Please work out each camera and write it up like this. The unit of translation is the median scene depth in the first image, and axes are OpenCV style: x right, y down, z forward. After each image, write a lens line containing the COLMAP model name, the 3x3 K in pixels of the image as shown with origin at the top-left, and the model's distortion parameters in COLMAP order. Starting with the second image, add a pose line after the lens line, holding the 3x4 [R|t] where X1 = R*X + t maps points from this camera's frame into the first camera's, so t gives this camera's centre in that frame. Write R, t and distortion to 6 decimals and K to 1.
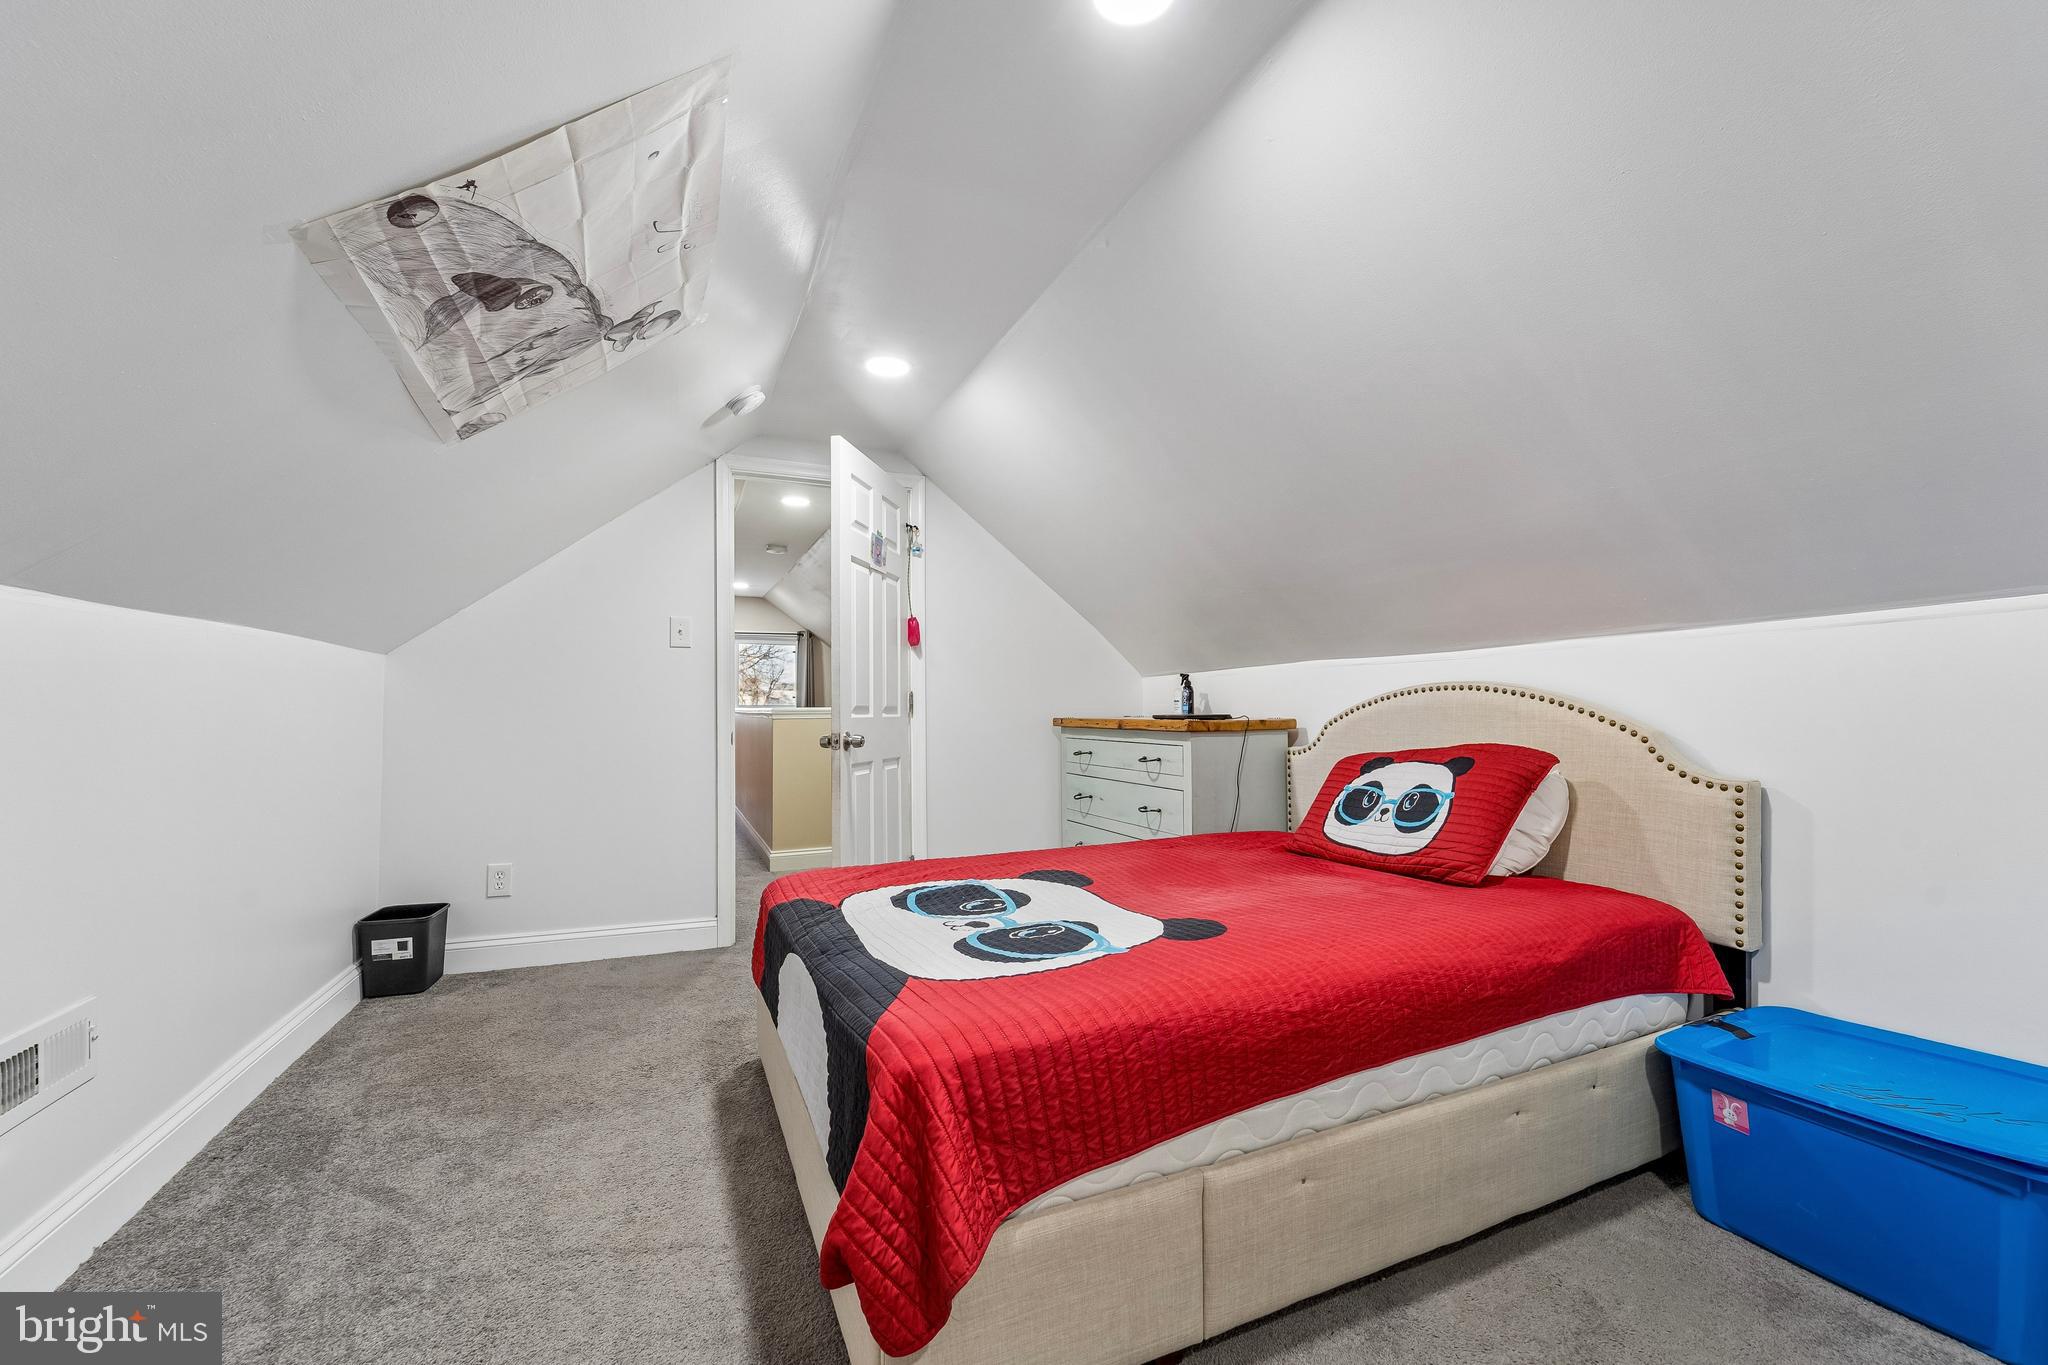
lens RADIAL K [[823.4, 0, 1034.6], [0, 823.4, 692.3], [0, 0, 1]] dist [0.001926, -0.001068]
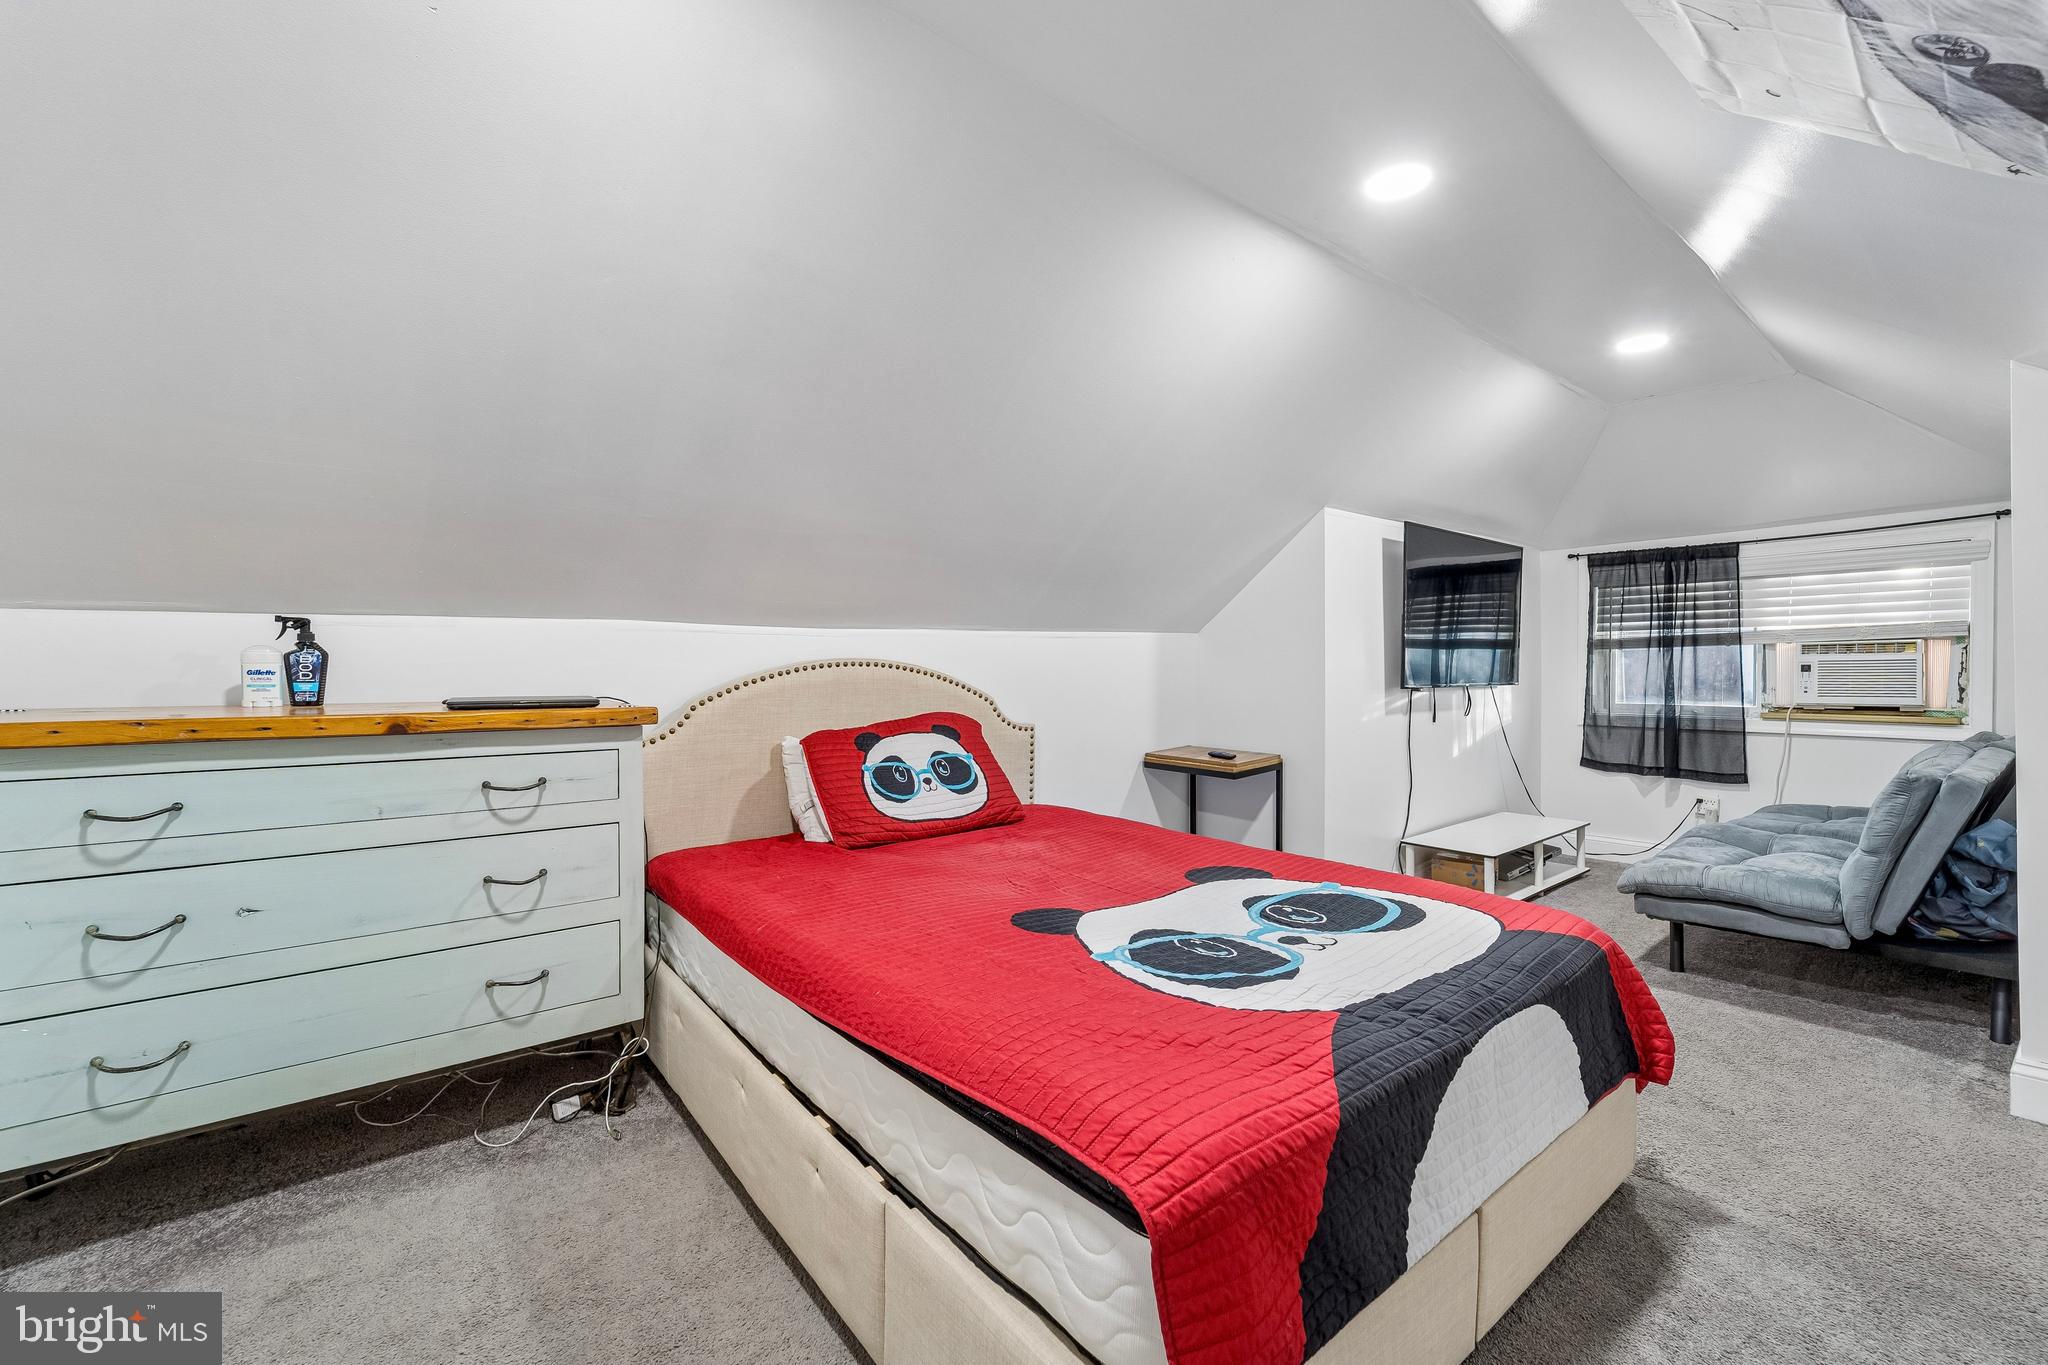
lens RADIAL K [[823.4, 0, 1038.9], [0, 823.4, 679.1], [0, 0, 1]] dist [0.001926, -0.001068]
pose [[-0.245882, -0.006896, 0.969275, -0.621403], [-0.018737, 0.999822, 0.002360, 0.007650], [-0.969119, -0.017581, -0.245967, 1.092057]]
